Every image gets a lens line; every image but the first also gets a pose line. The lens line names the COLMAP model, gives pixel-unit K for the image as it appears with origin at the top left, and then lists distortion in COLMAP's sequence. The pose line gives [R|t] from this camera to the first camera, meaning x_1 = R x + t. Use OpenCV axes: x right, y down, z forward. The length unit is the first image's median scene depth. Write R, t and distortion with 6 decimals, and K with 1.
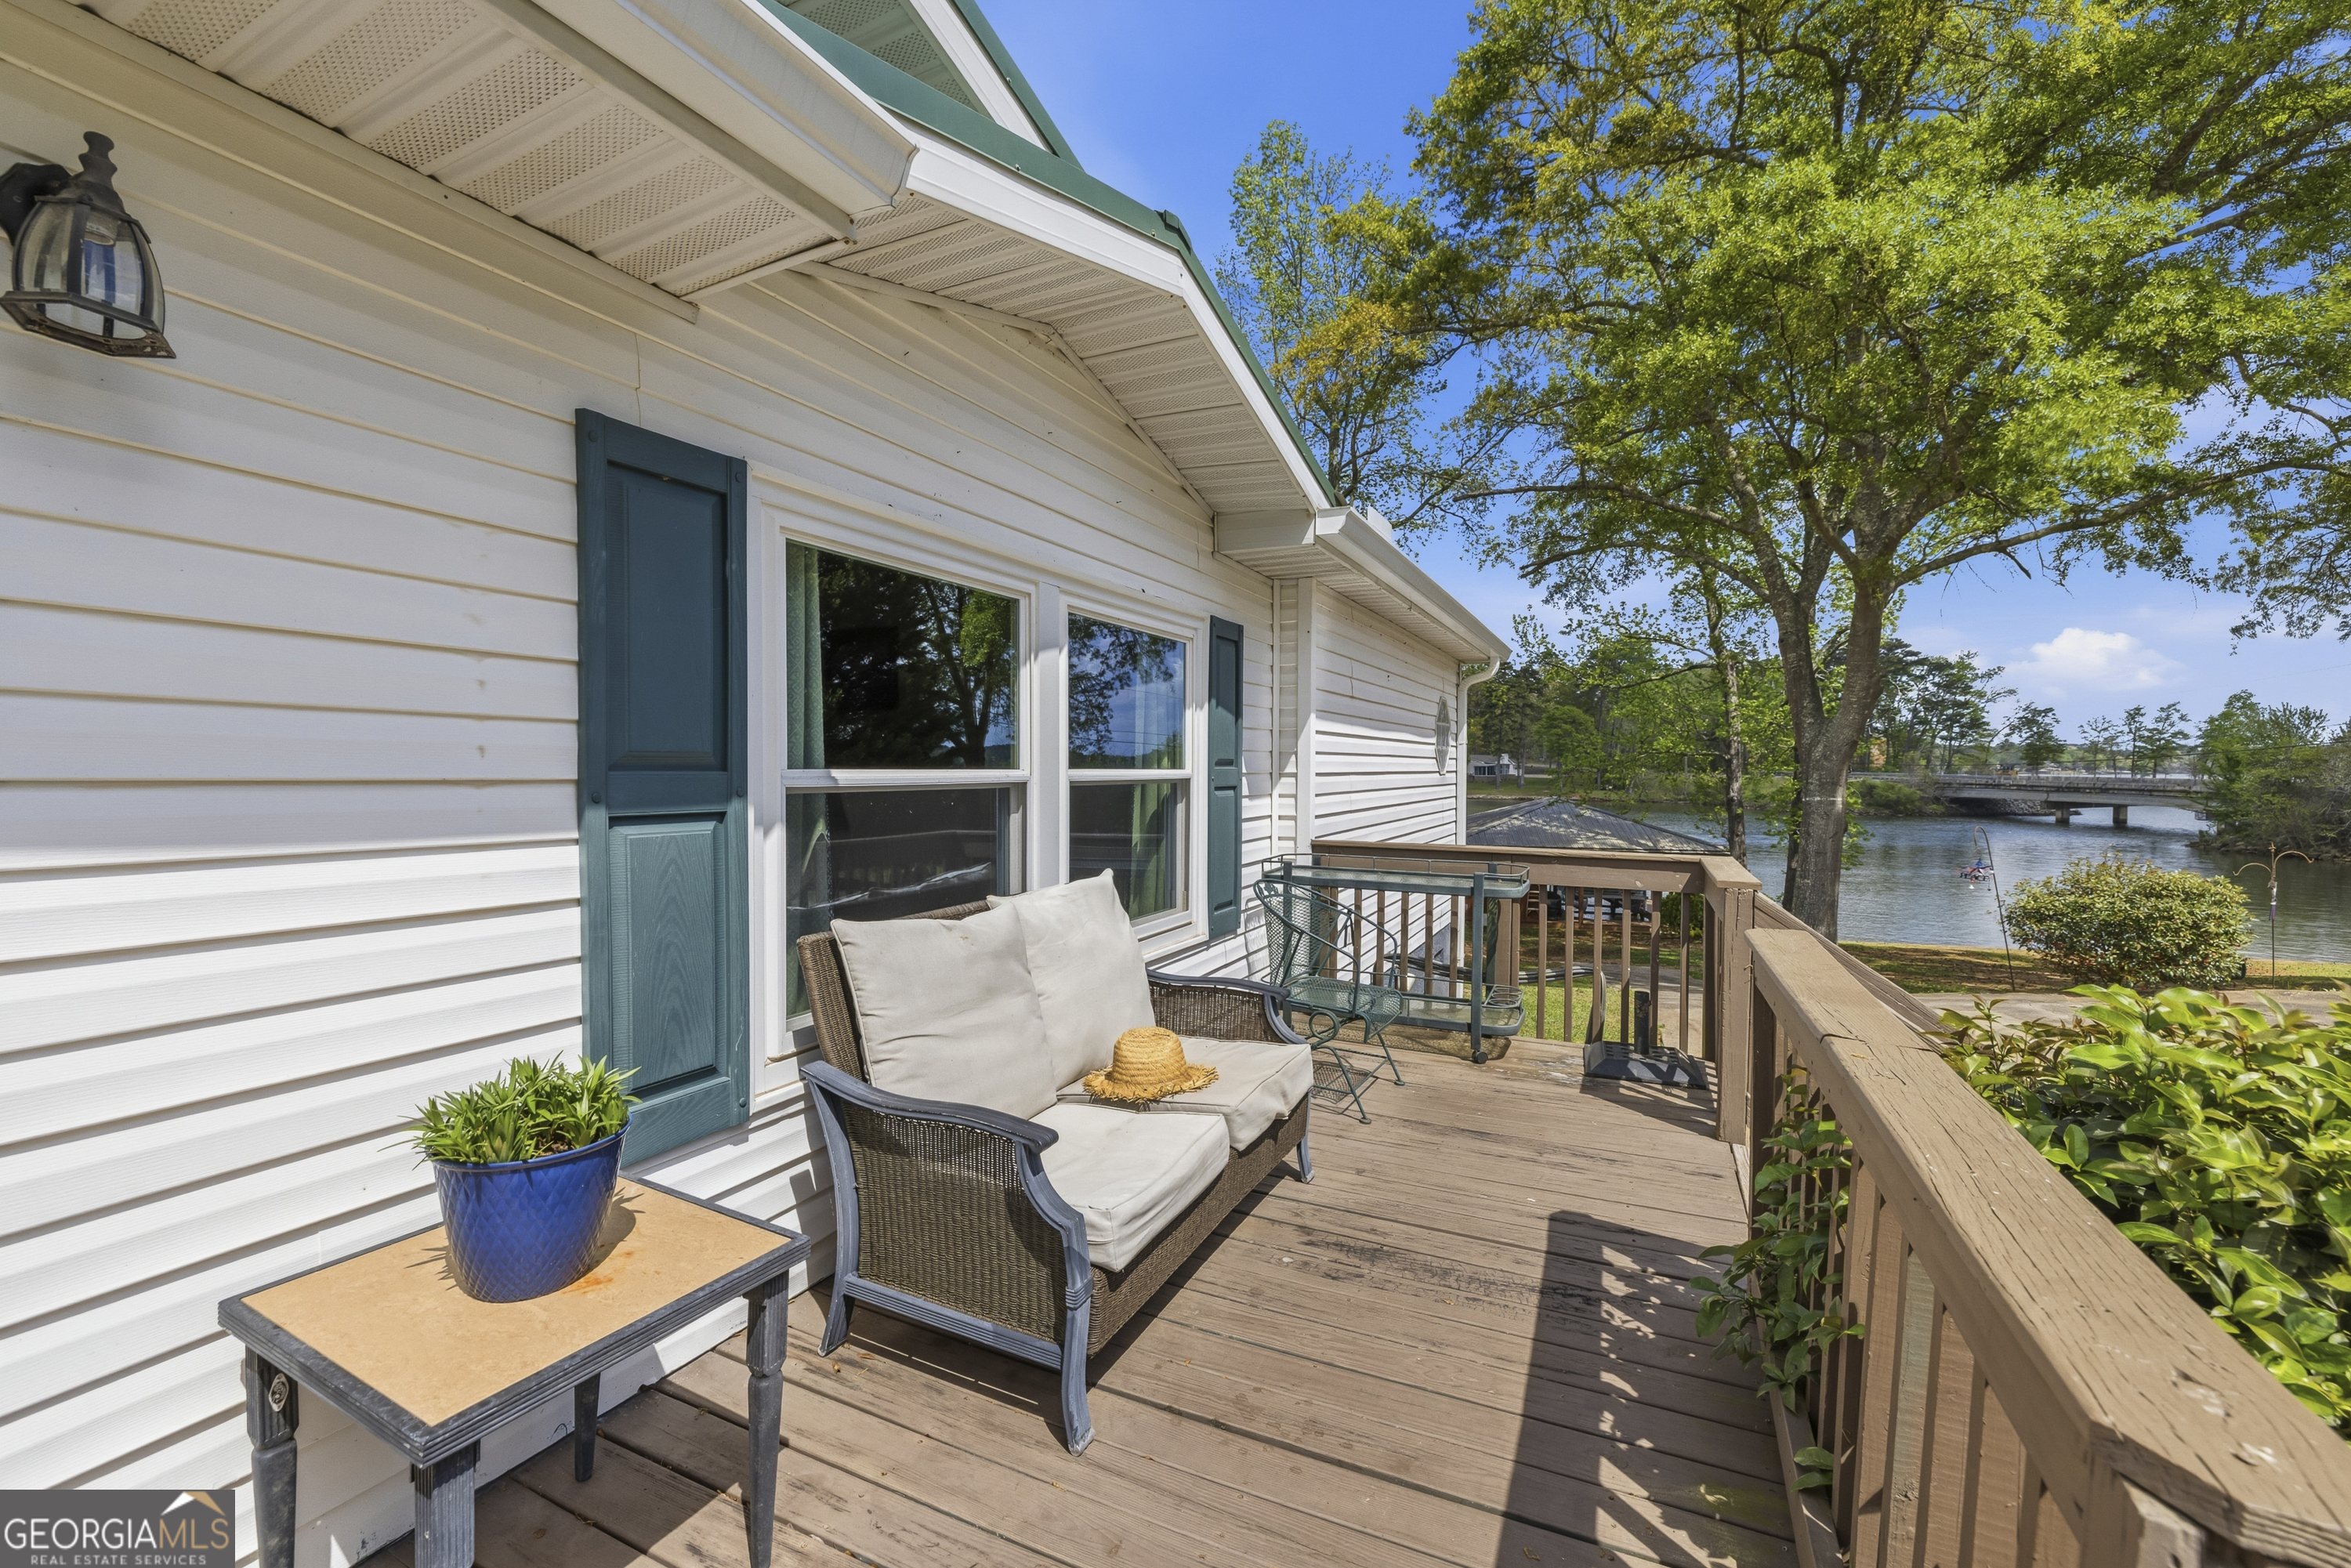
lens RADIAL K [[985.0, 0, 1156.6], [0, 985.0, 778.0], [0, 0, 1]] dist [0.002079, -0.000064]
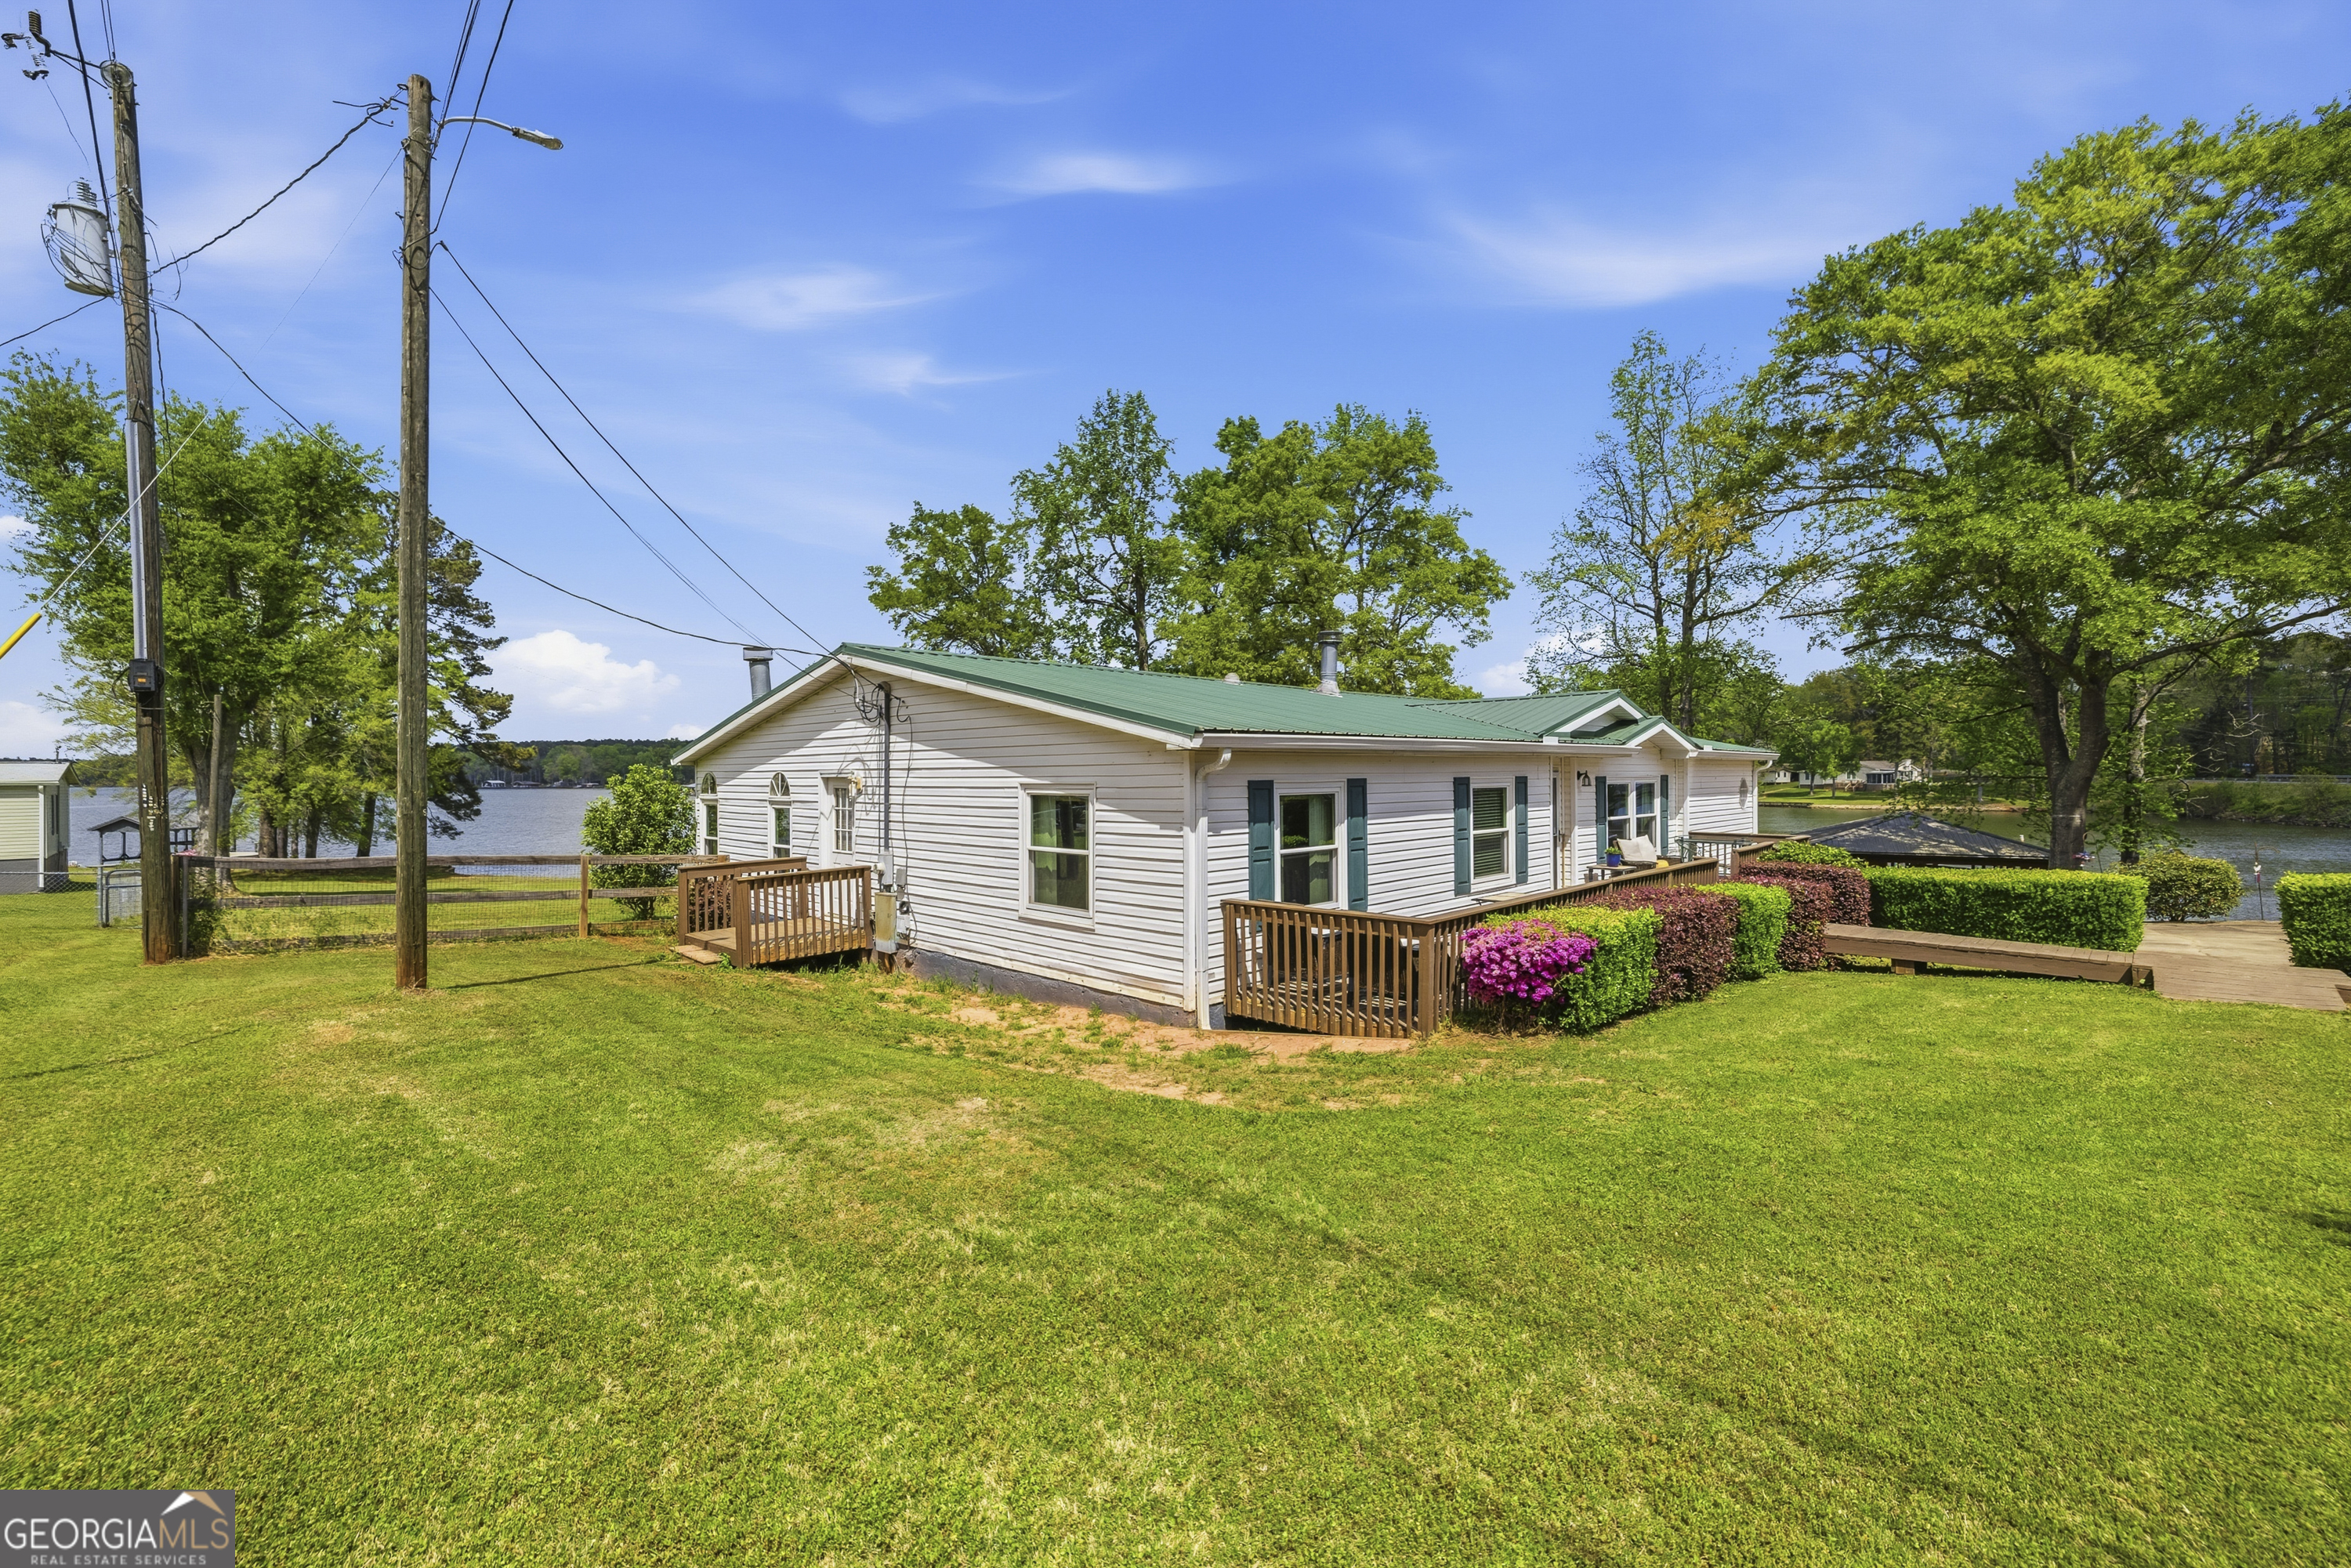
lens RADIAL K [[985.0, 0, 1156.6], [0, 985.0, 778.0], [0, 0, 1]] dist [0.002079, -0.000064]
pose [[0.949502, -0.004257, -0.313733, -0.340597], [0.002427, 0.999978, -0.006223, -0.070712], [0.313752, 0.005148, 0.949491, -1.855144]]
